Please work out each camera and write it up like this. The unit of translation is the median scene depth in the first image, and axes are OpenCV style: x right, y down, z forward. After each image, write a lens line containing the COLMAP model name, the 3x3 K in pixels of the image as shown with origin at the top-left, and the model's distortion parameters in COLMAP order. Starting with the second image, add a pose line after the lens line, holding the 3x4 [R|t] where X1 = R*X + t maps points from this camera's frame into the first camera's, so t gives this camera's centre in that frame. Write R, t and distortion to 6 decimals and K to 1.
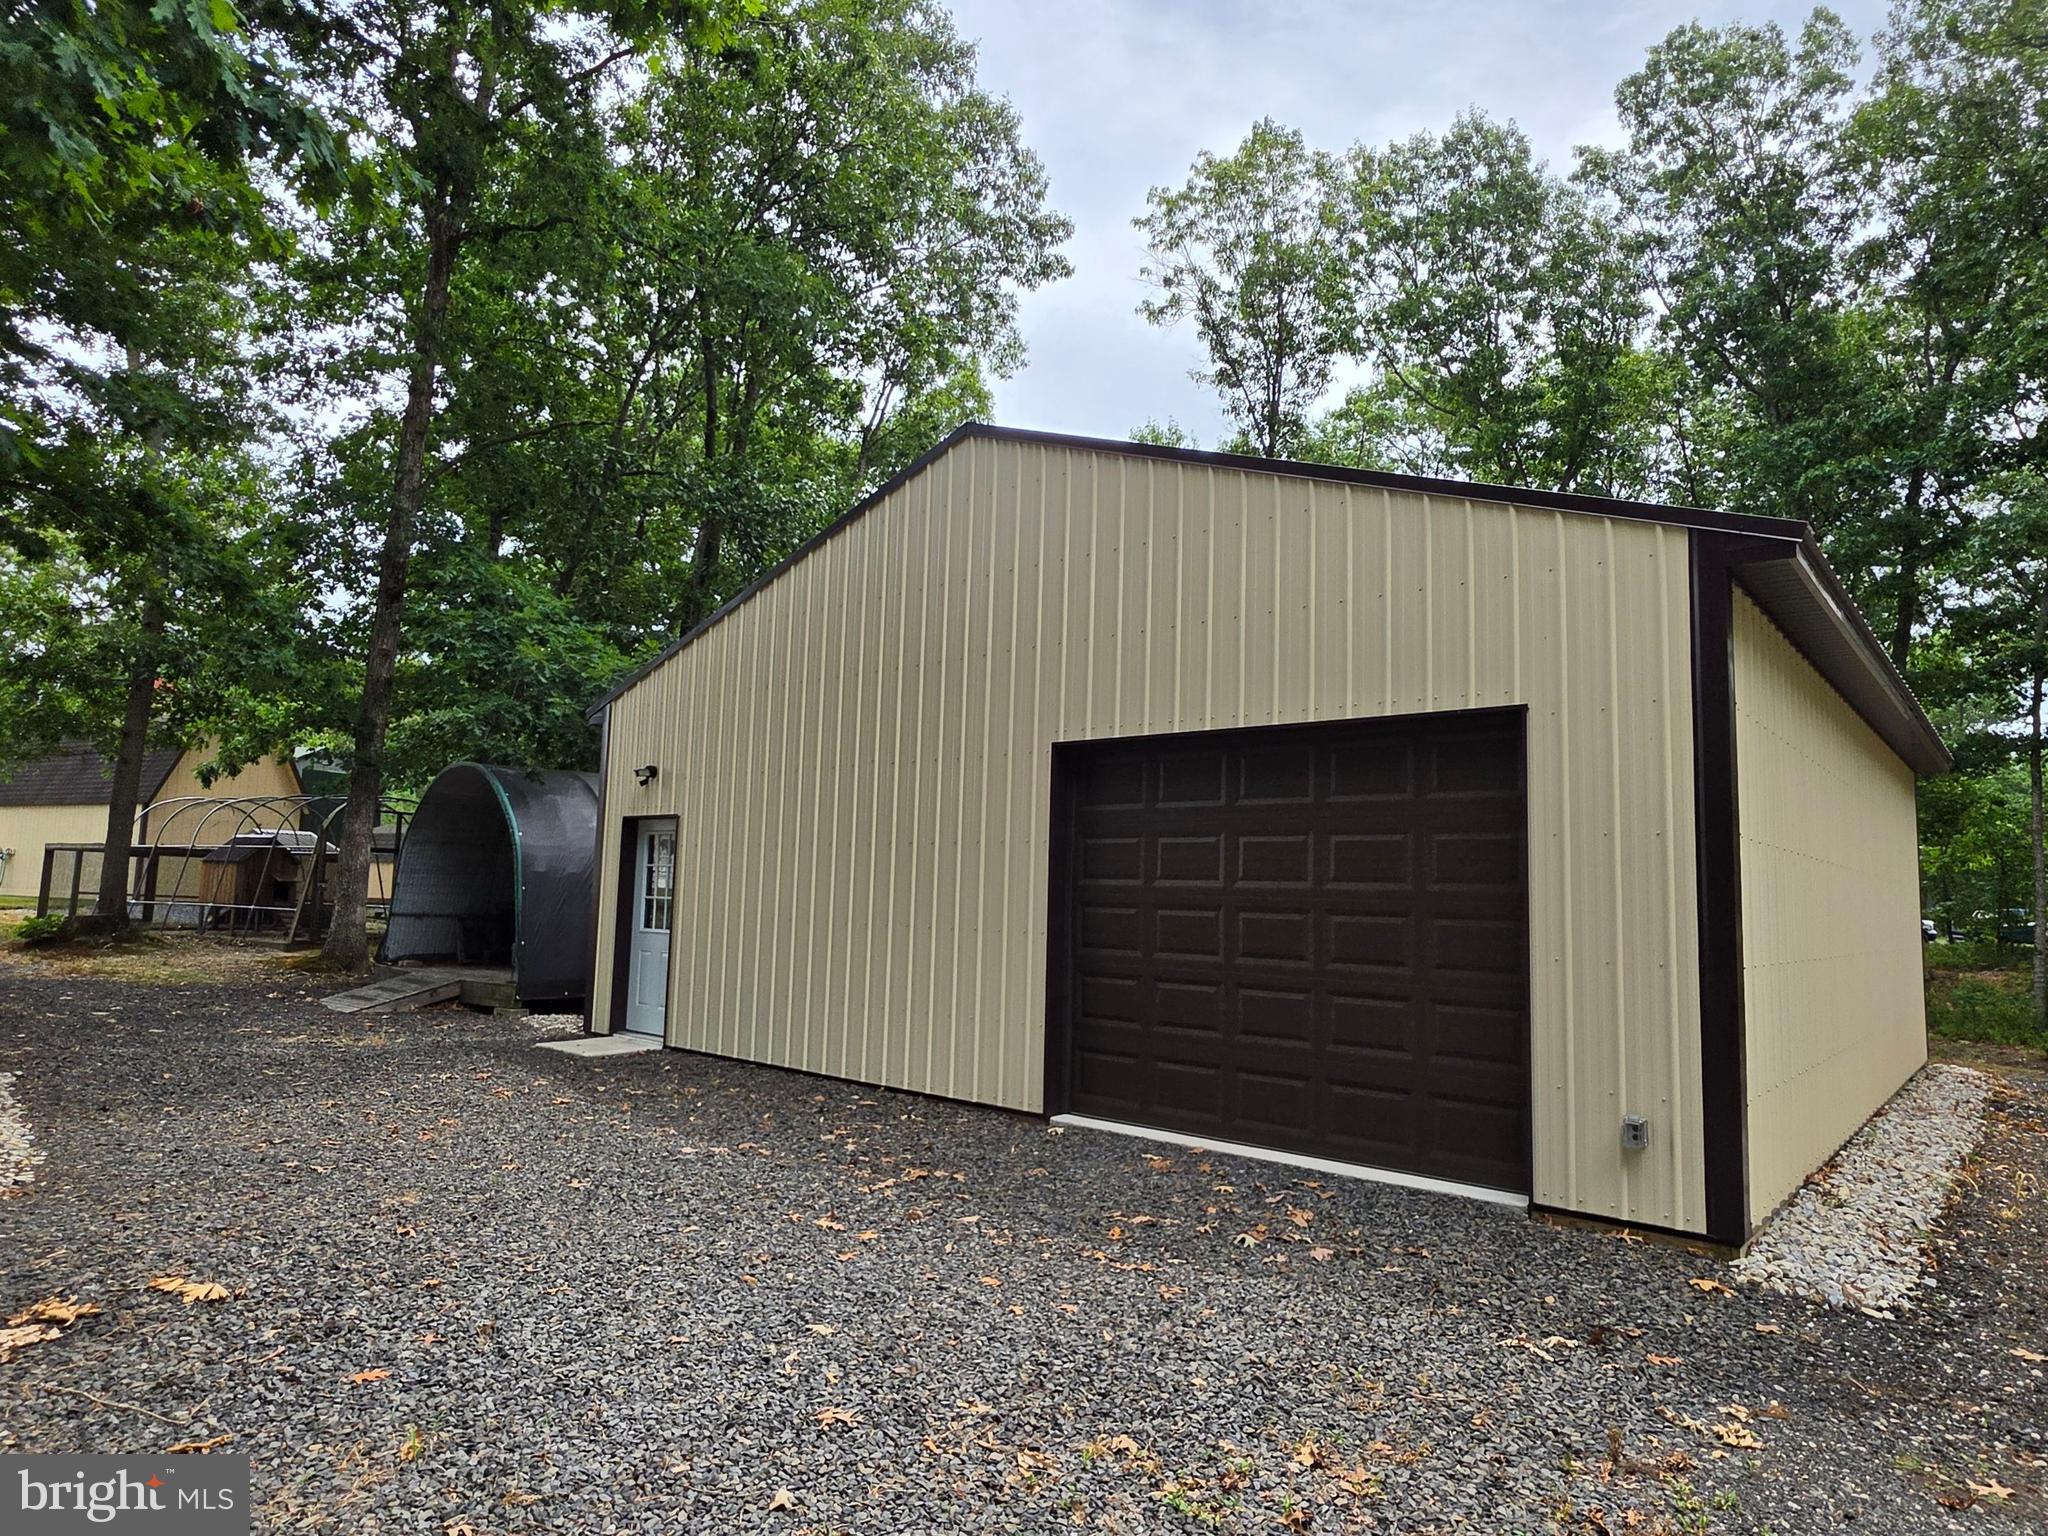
lens RADIAL K [[1194.6, 0, 1034.8], [0, 1194.6, 760.1], [0, 0, 1]] dist [0.000685, -0.000545]
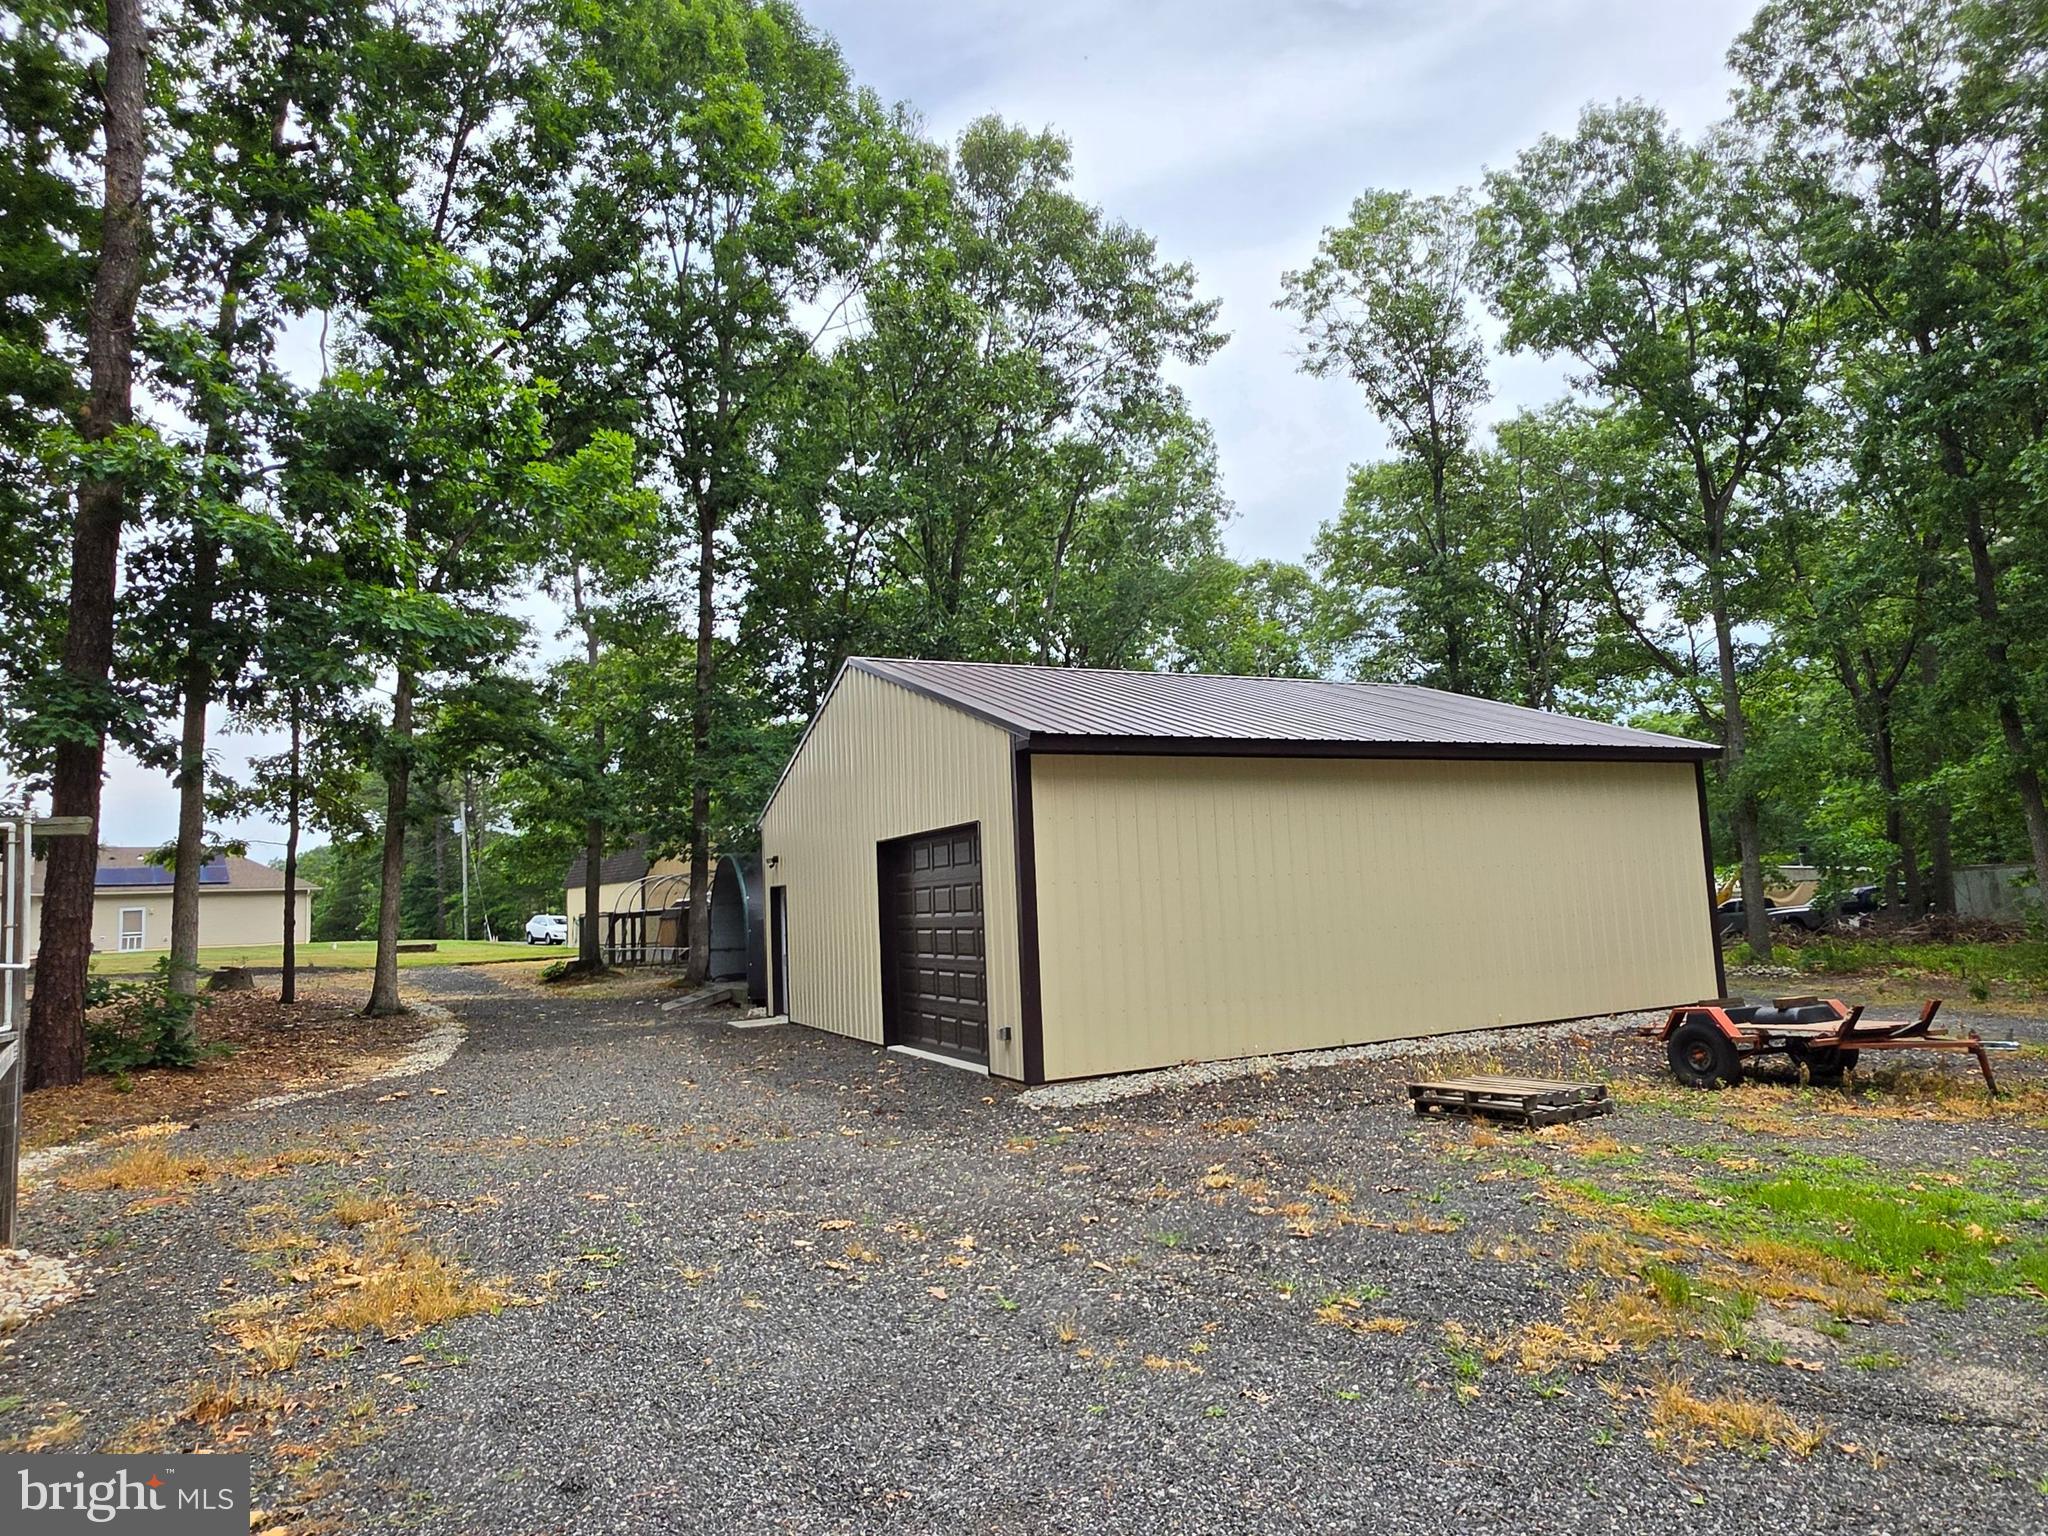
lens RADIAL K [[1194.6, 0, 1010.9], [0, 1194.6, 778.1], [0, 0, 1]] dist [0.000685, -0.000545]
pose [[0.911006, -0.112199, -0.396836, 0.551903], [0.116241, 0.993123, -0.013938, -0.035663], [0.395671, -0.033431, 0.917784, -0.341804]]
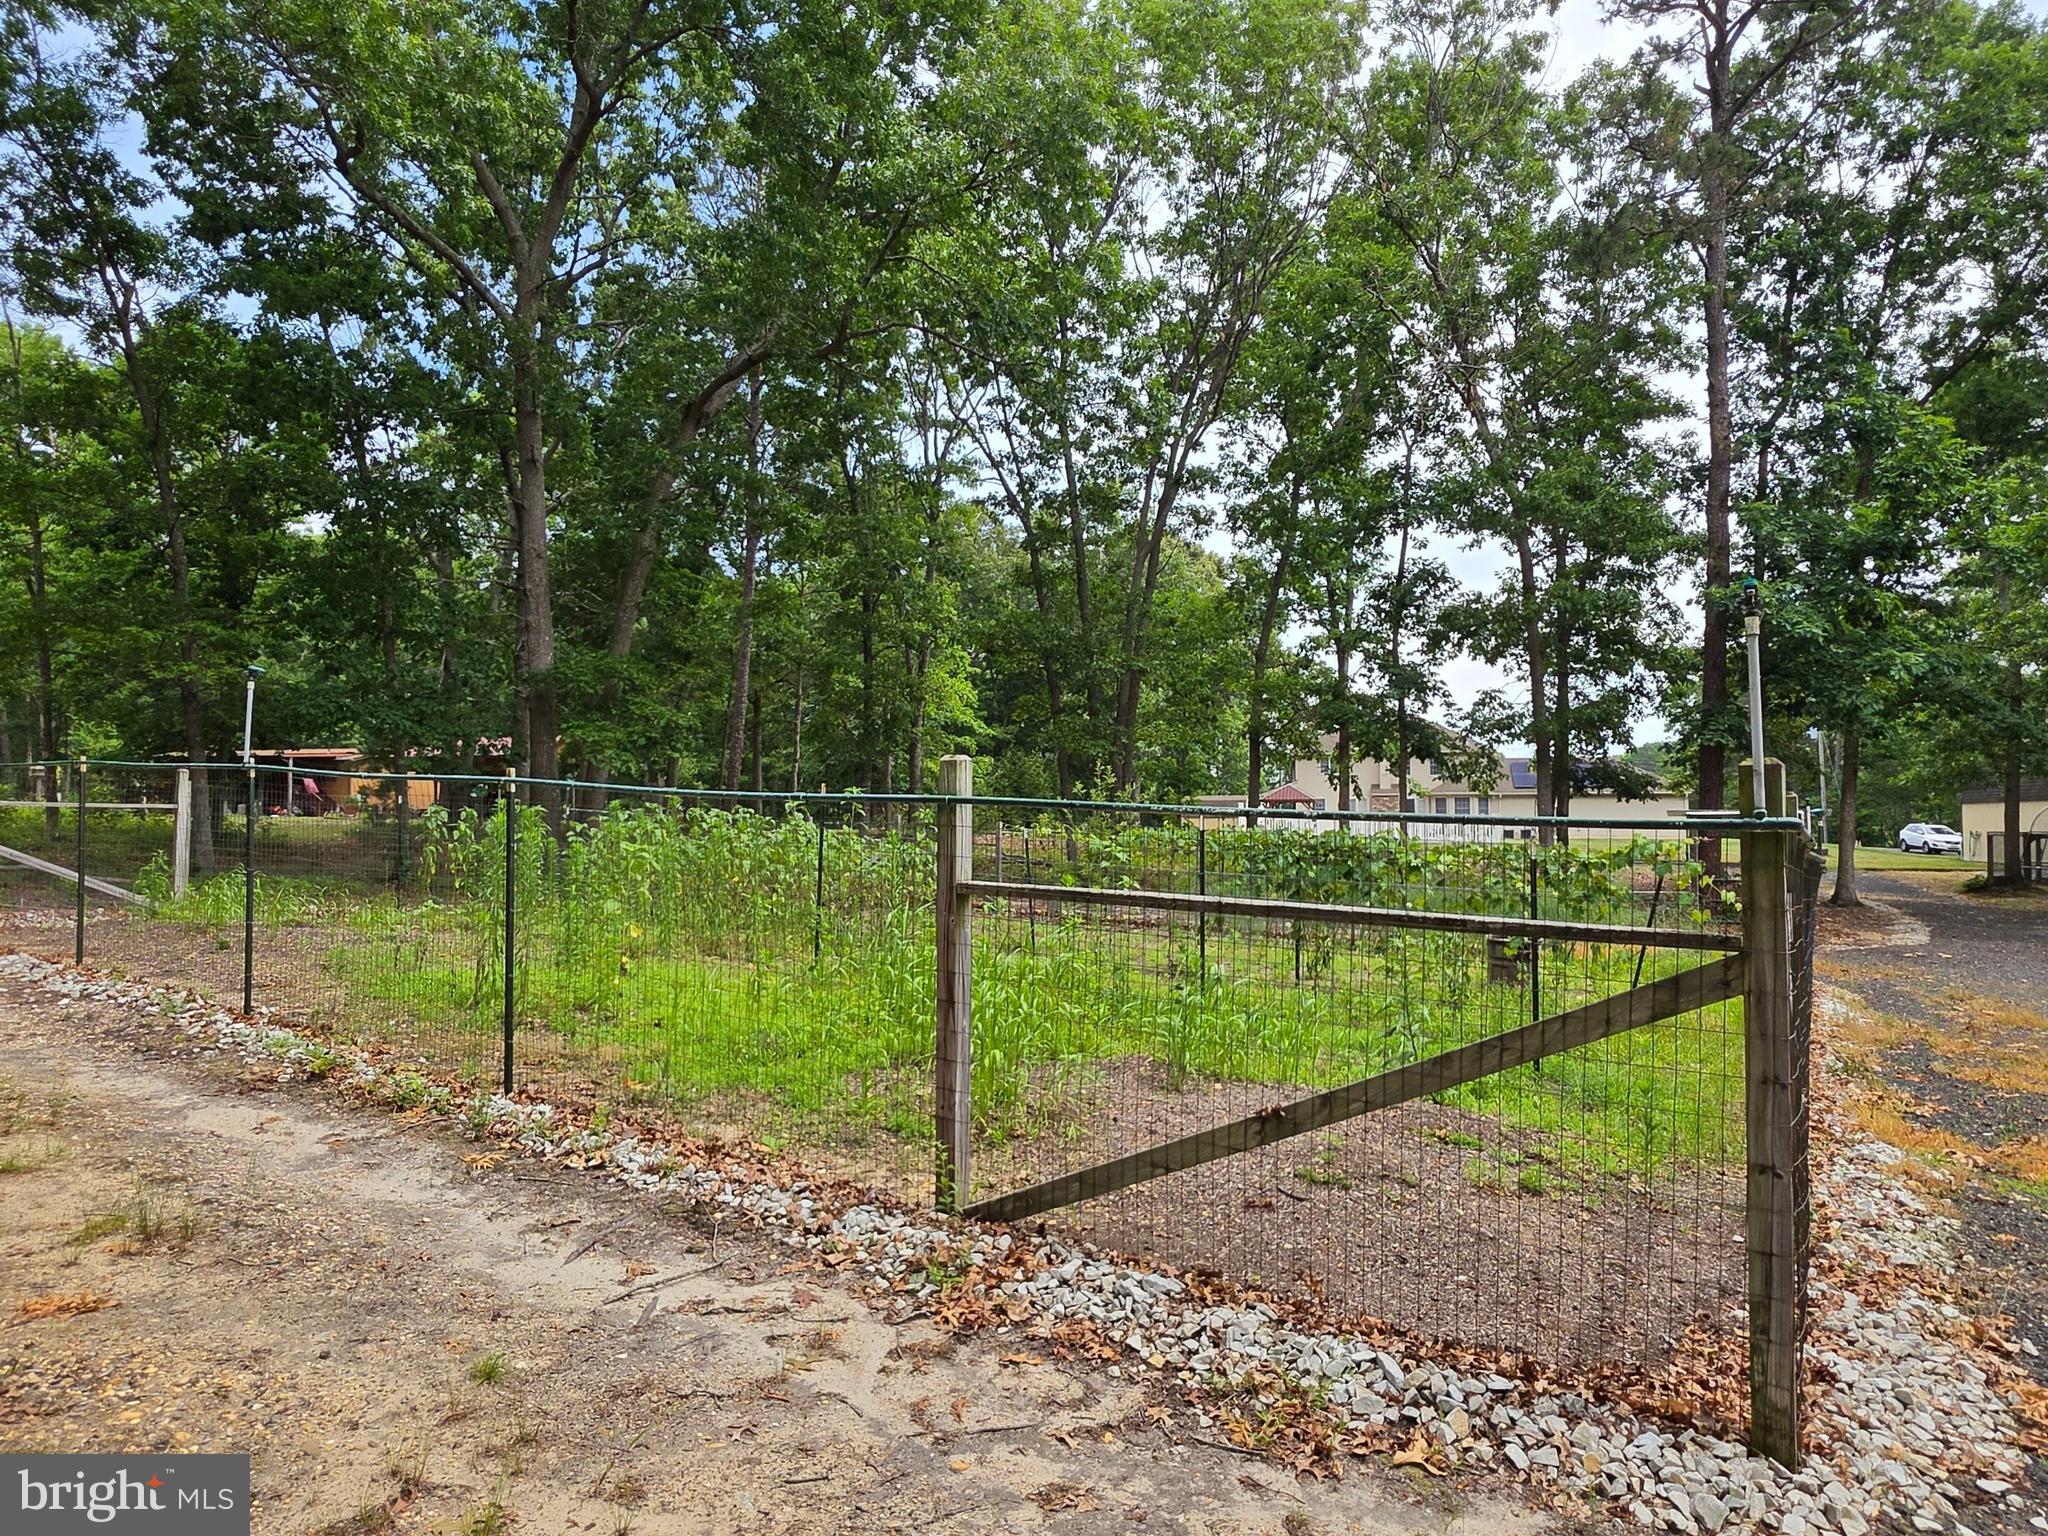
lens RADIAL K [[1194.6, 0, 1018.0], [0, 1194.6, 772.1], [0, 0, 1]] dist [0.000685, -0.000545]
pose [[0.154516, -0.070145, -0.985497, 1.038247], [0.111905, 0.992300, -0.053083, -0.129771], [0.981632, -0.102080, 0.161176, -0.989125]]
